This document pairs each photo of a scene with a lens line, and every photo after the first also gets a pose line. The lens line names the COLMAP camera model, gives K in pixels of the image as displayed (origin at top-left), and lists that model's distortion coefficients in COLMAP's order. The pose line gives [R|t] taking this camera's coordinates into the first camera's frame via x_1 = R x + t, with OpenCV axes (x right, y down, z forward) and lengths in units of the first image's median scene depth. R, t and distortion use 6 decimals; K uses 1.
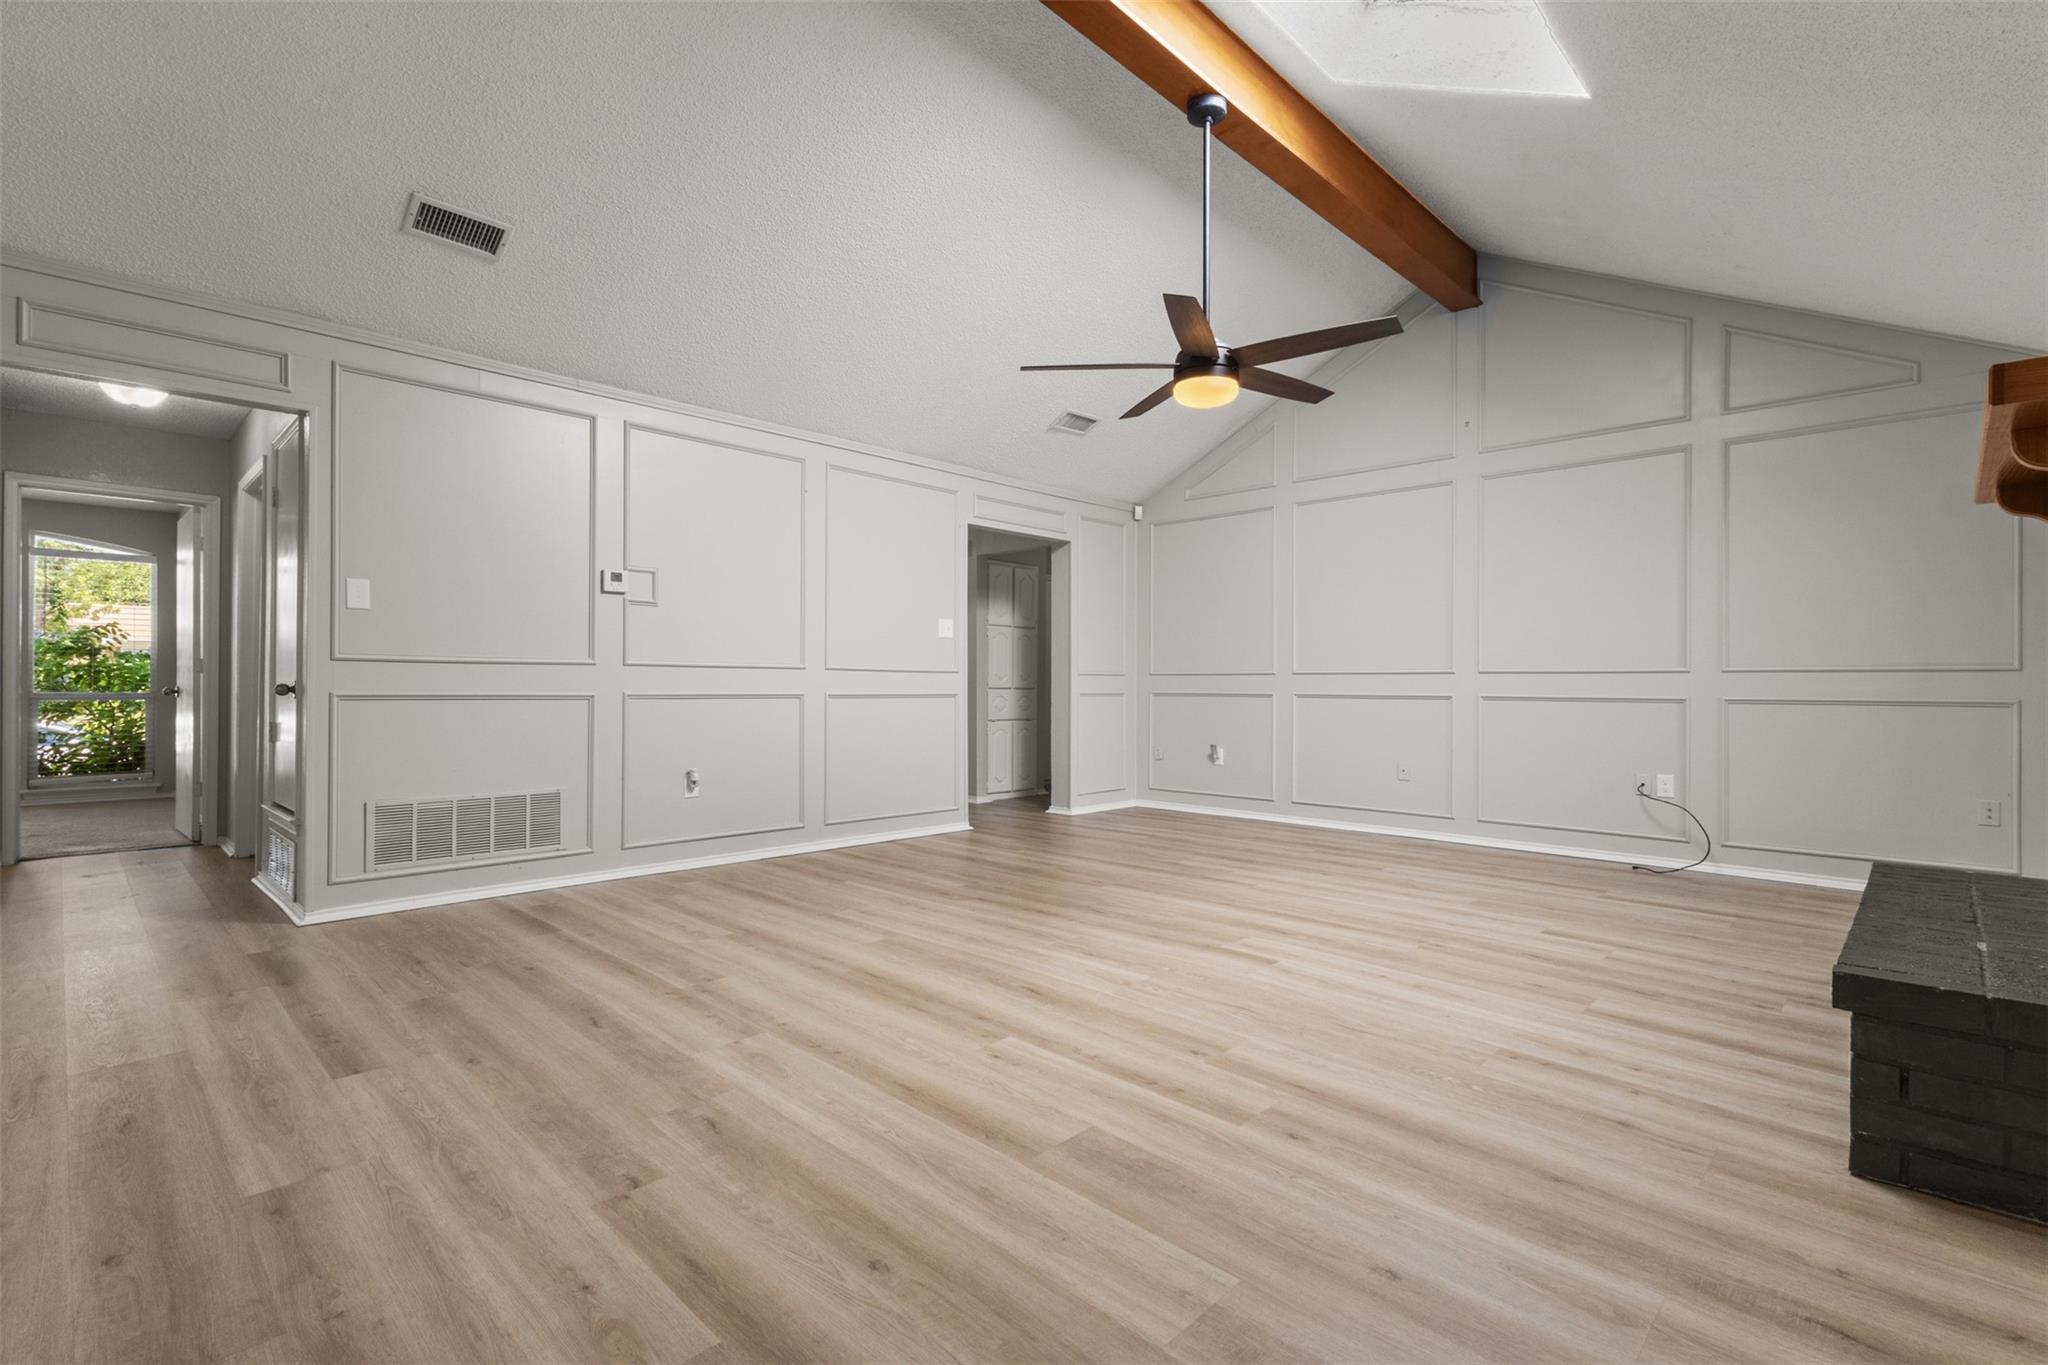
lens RADIAL K [[943.8, 0, 1043.8], [0, 943.8, 685.3], [0, 0, 1]] dist [0.002791, -0.001819]
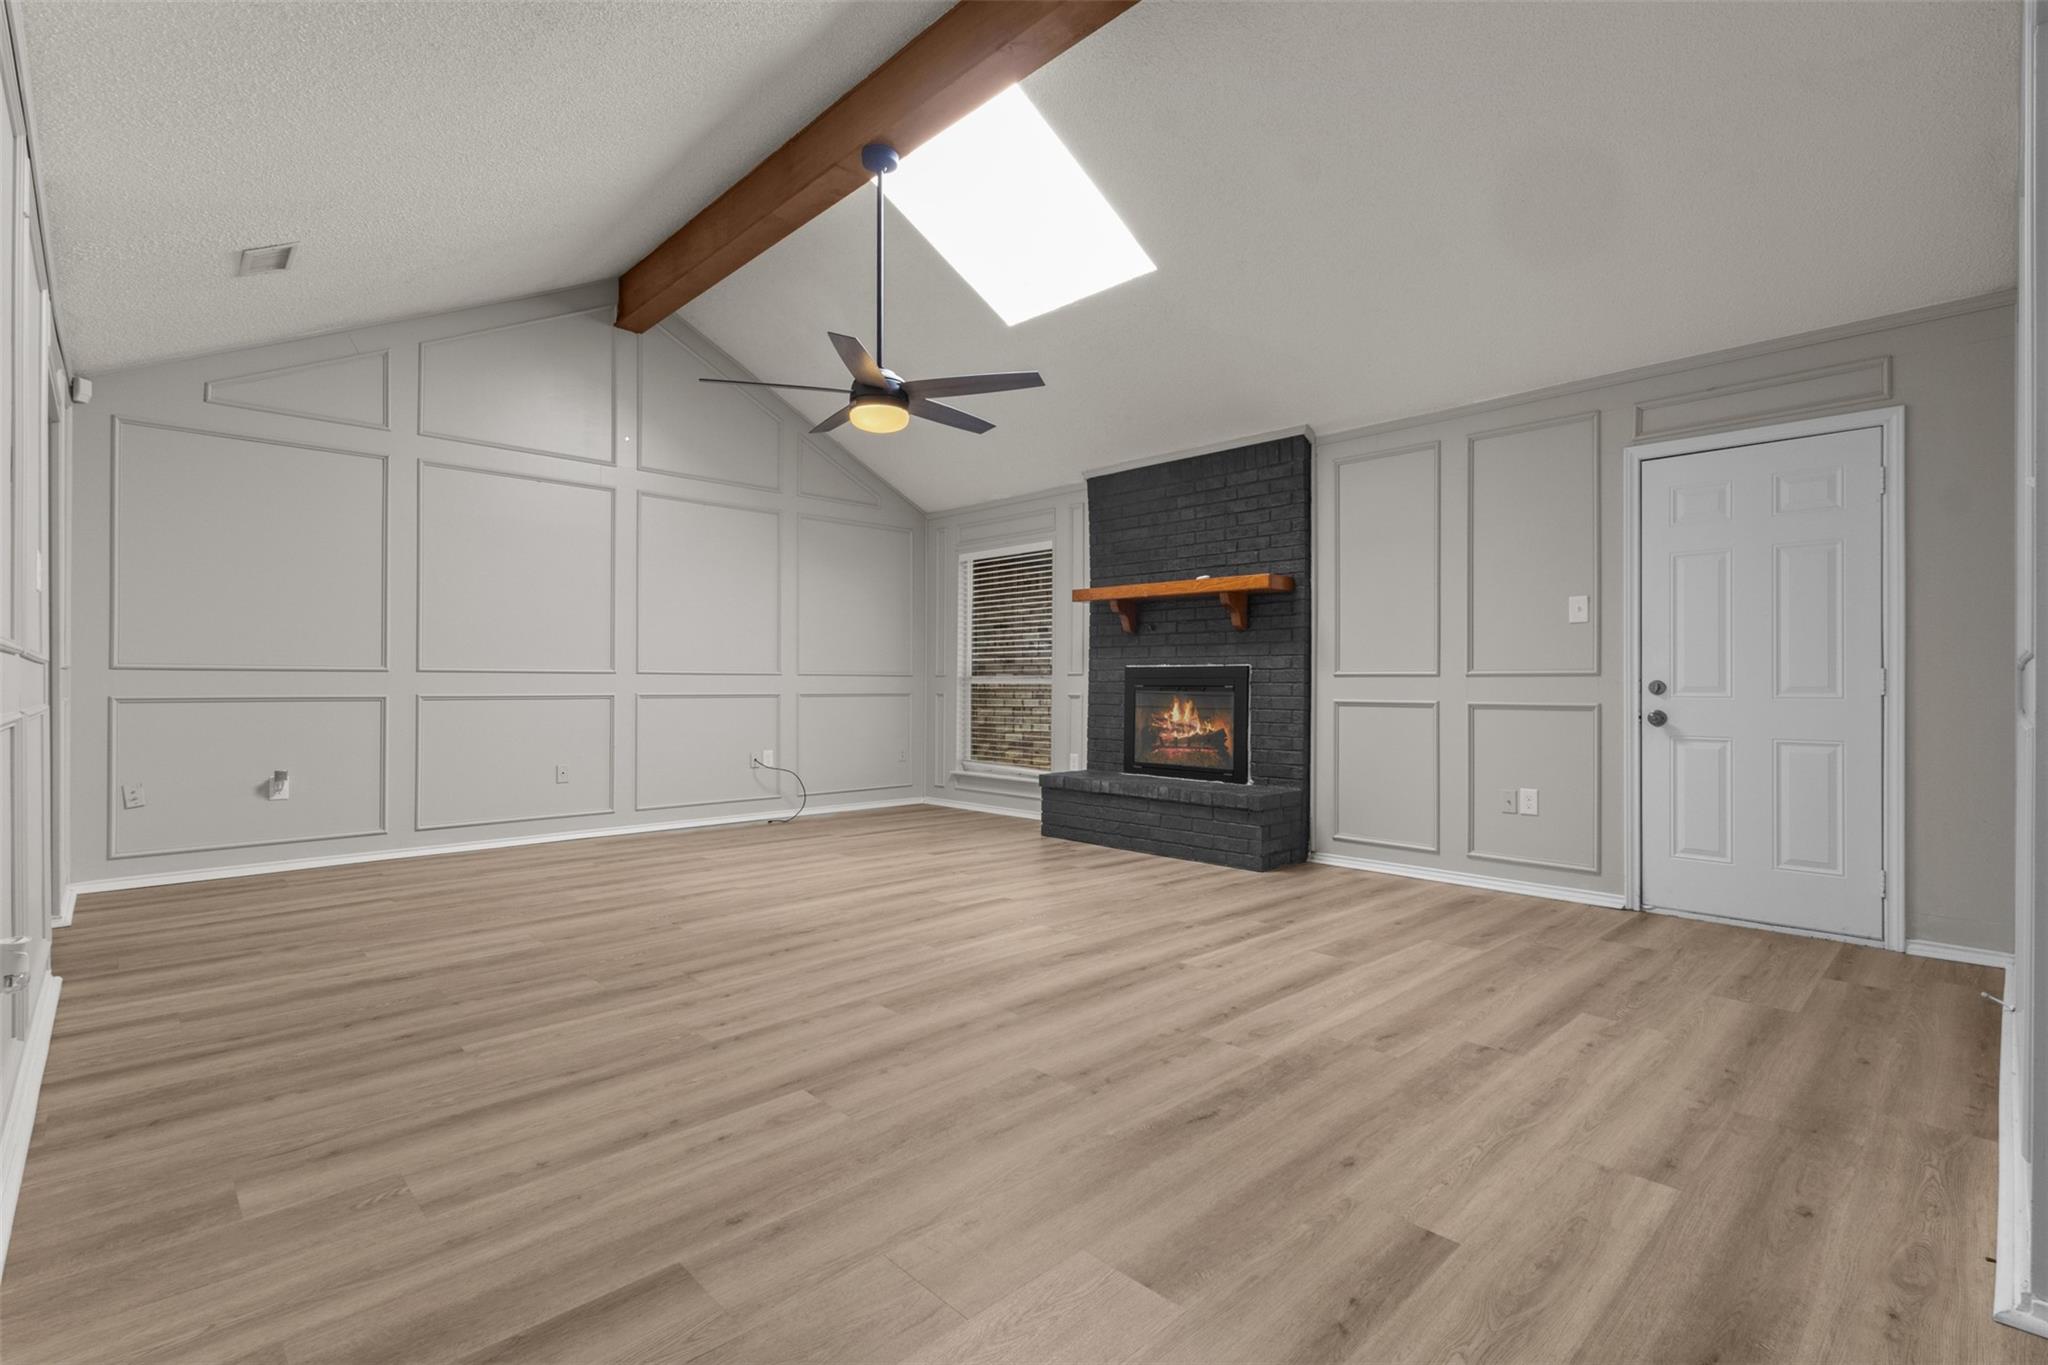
lens RADIAL K [[943.8, 0, 1014.4], [0, 943.8, 678.7], [0, 0, 1]] dist [0.002791, -0.001819]
pose [[0.044568, -0.000517, 0.999006, -1.346732], [0.001822, 0.999998, 0.000437, -0.014568], [-0.999005, 0.001800, 0.044569, 1.182663]]
